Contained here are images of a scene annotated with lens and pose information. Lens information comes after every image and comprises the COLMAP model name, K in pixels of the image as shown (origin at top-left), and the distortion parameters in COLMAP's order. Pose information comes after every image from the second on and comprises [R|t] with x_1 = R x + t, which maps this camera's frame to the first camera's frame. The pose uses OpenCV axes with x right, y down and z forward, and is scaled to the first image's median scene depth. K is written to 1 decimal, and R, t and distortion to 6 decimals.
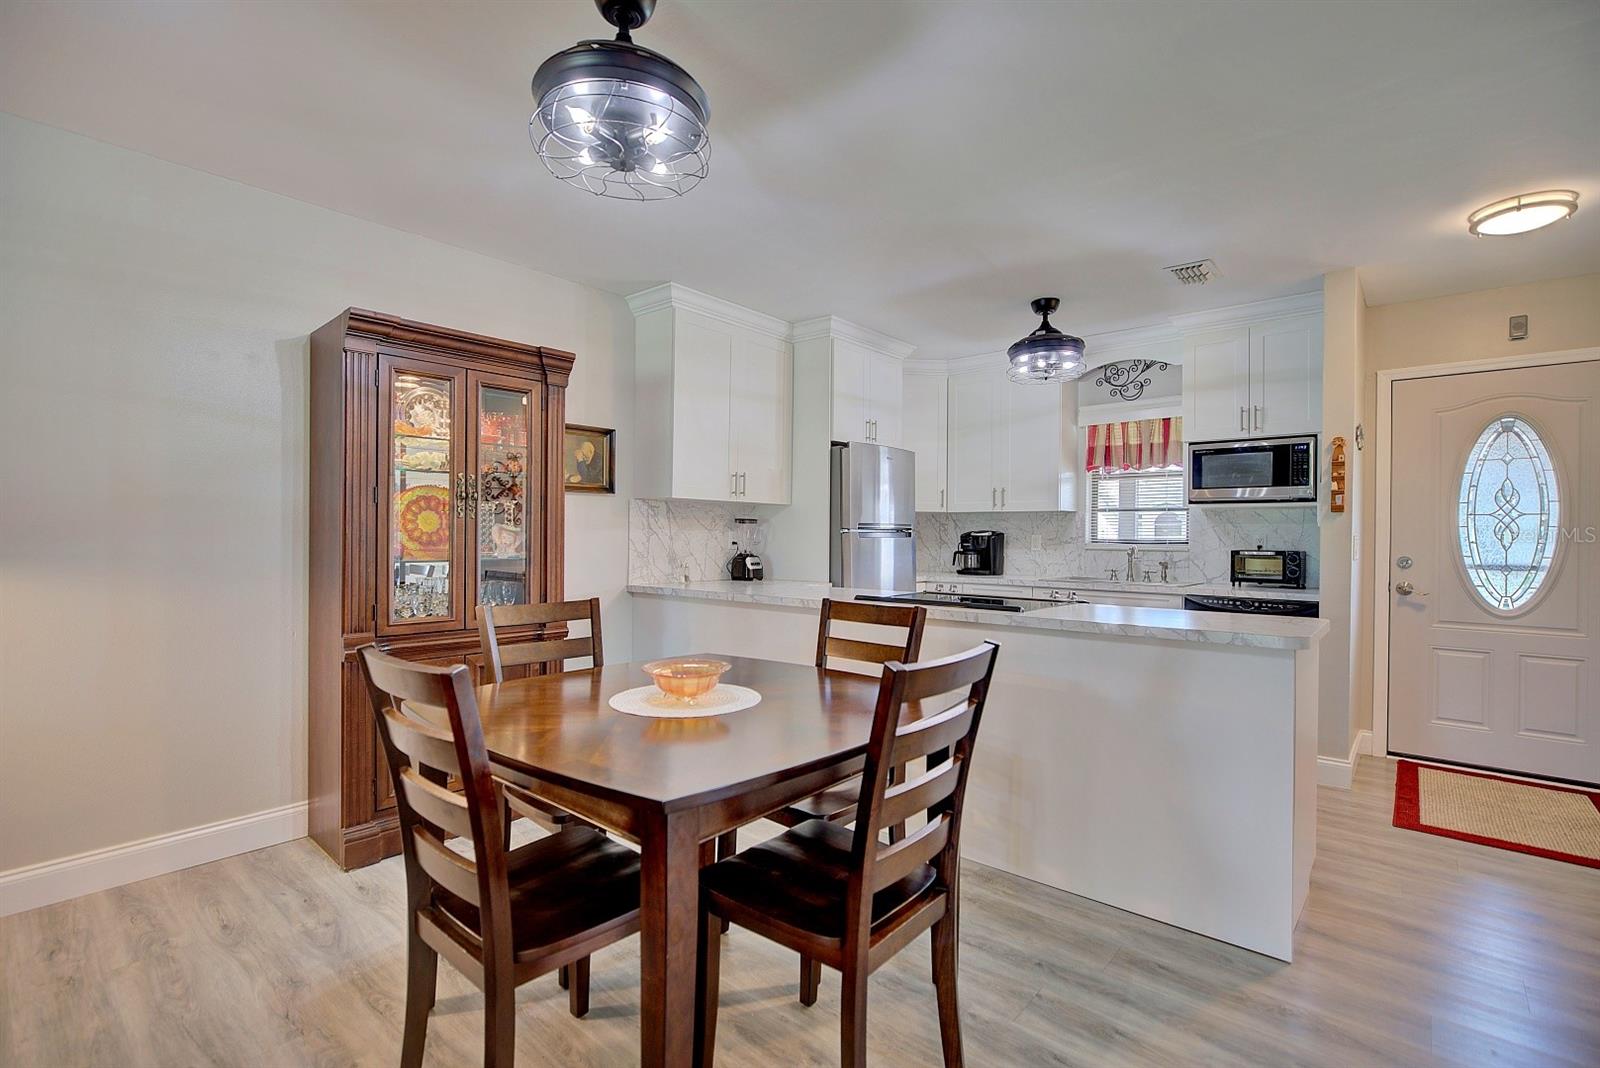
lens RADIAL K [[727.6, 0, 804.3], [0, 727.6, 532.3], [0, 0, 1]] dist [-0.004988, 0.000229]
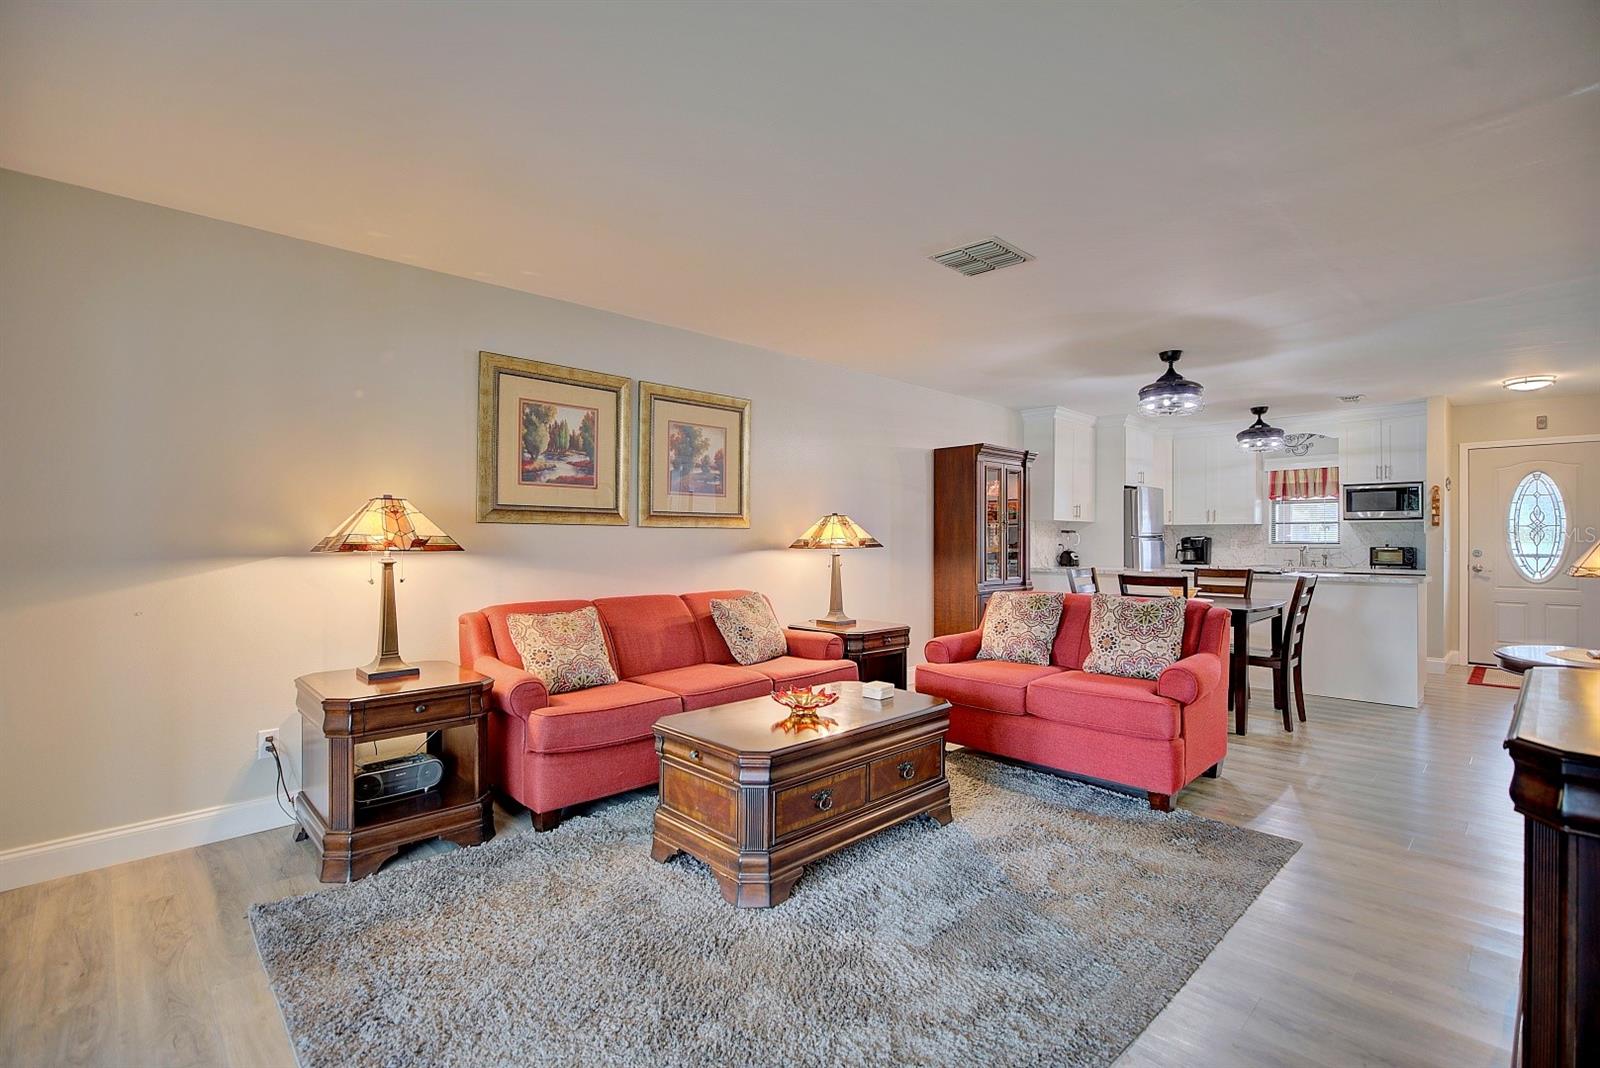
lens RADIAL K [[727.6, 0, 802.8], [0, 727.6, 533.9], [0, 0, 1]] dist [-0.004988, 0.000229]
pose [[0.996046, -0.006006, -0.088633, -0.626664], [0.005559, 0.999971, -0.005289, -0.005278], [0.088662, 0.004775, 0.996050, -0.870097]]
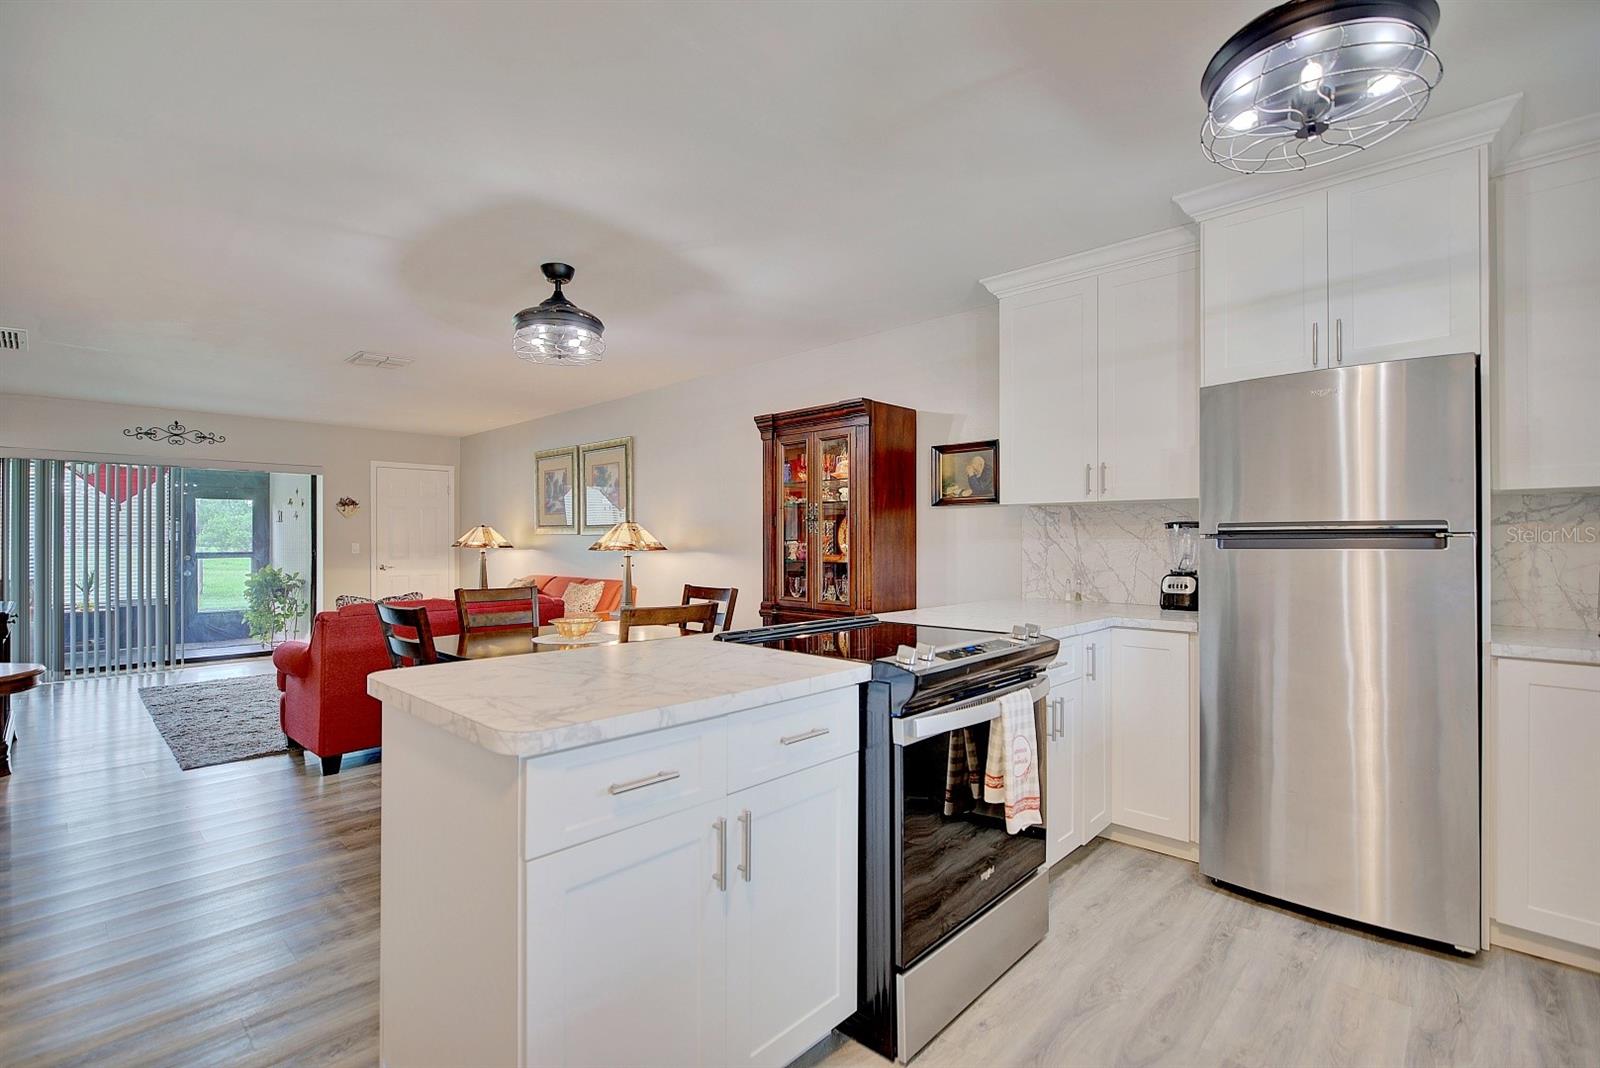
lens RADIAL K [[727.6, 0, 804.3], [0, 727.6, 533.0], [0, 0, 1]] dist [-0.004988, 0.000229]
pose [[-0.046819, -0.021238, -0.998678, 0.721209], [-0.001629, 0.999774, -0.021185, 0.008555], [0.998902, 0.000635, -0.046843, 0.753443]]
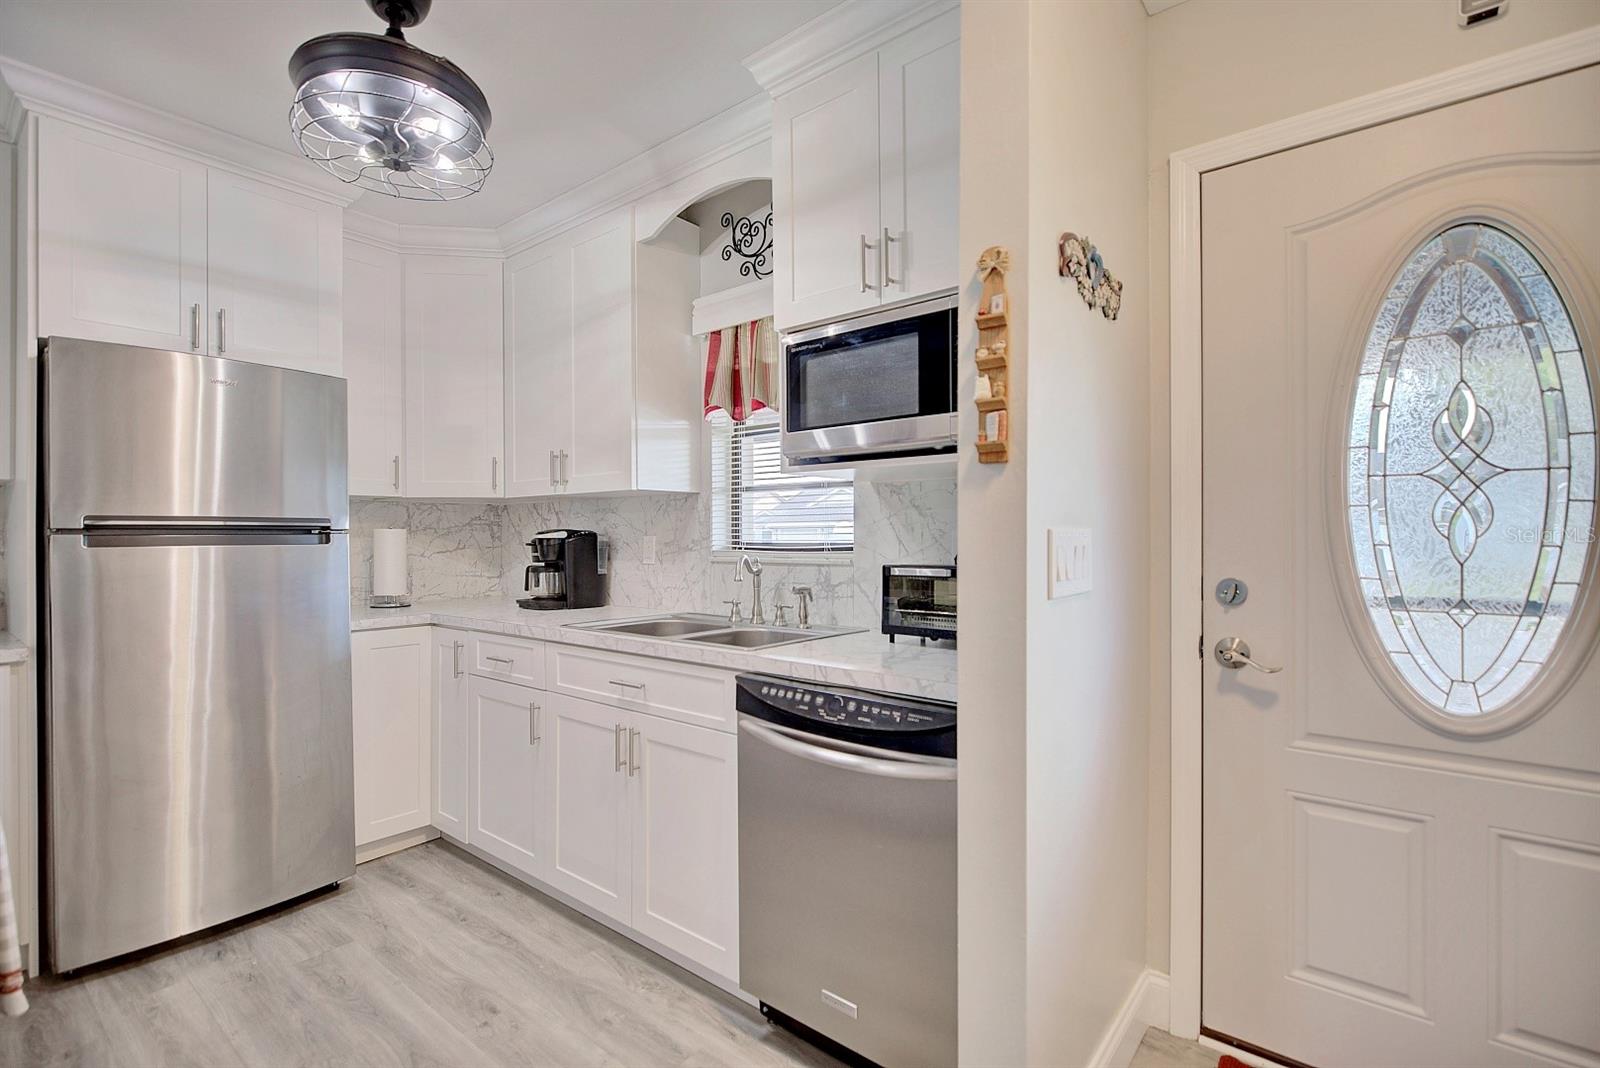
lens RADIAL K [[727.6, 0, 805.1], [0, 727.6, 533.1], [0, 0, 1]] dist [-0.004988, 0.000229]
pose [[0.999211, -0.011451, 0.038023, 0.550379], [0.011546, 0.999931, -0.002266, 0.004979], [-0.037994, 0.002703, 0.999274, 0.570661]]
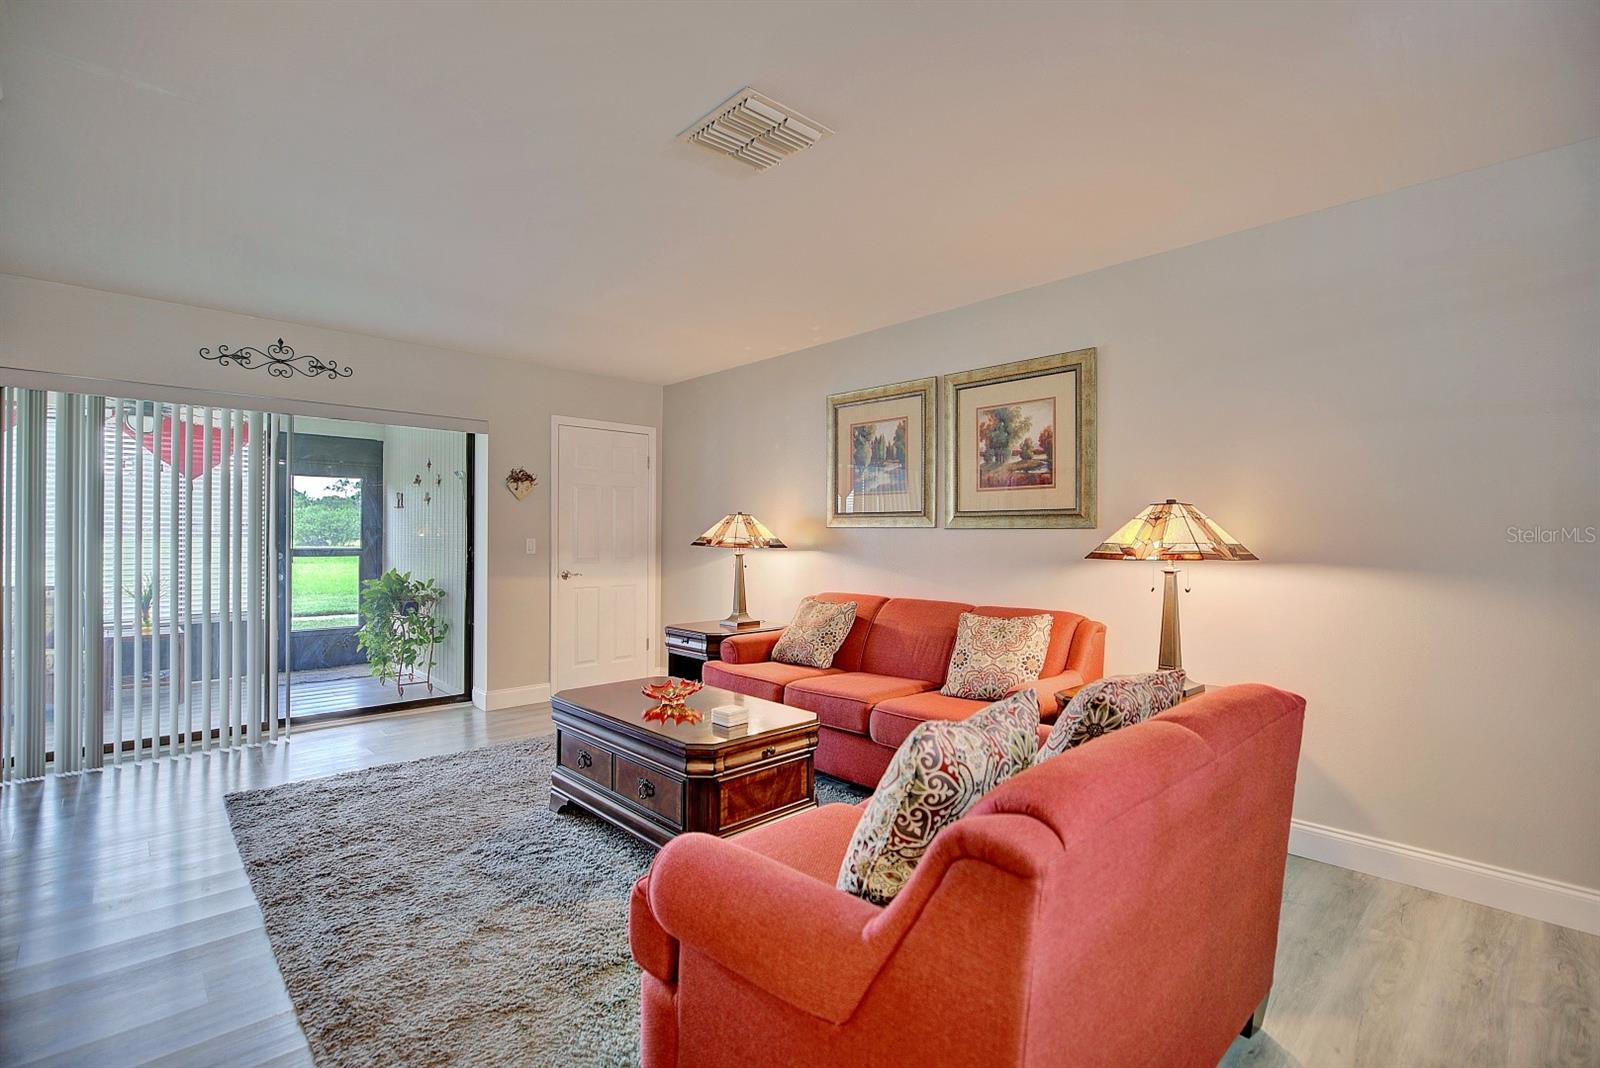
lens RADIAL K [[727.6, 0, 804.3], [0, 727.6, 535.0], [0, 0, 1]] dist [-0.004988, 0.000229]
pose [[-0.102722, -0.015524, -0.994589, 0.056206], [-0.012745, 0.999817, -0.014289, 0.002843], [0.994628, 0.011208, -0.102901, 0.062915]]
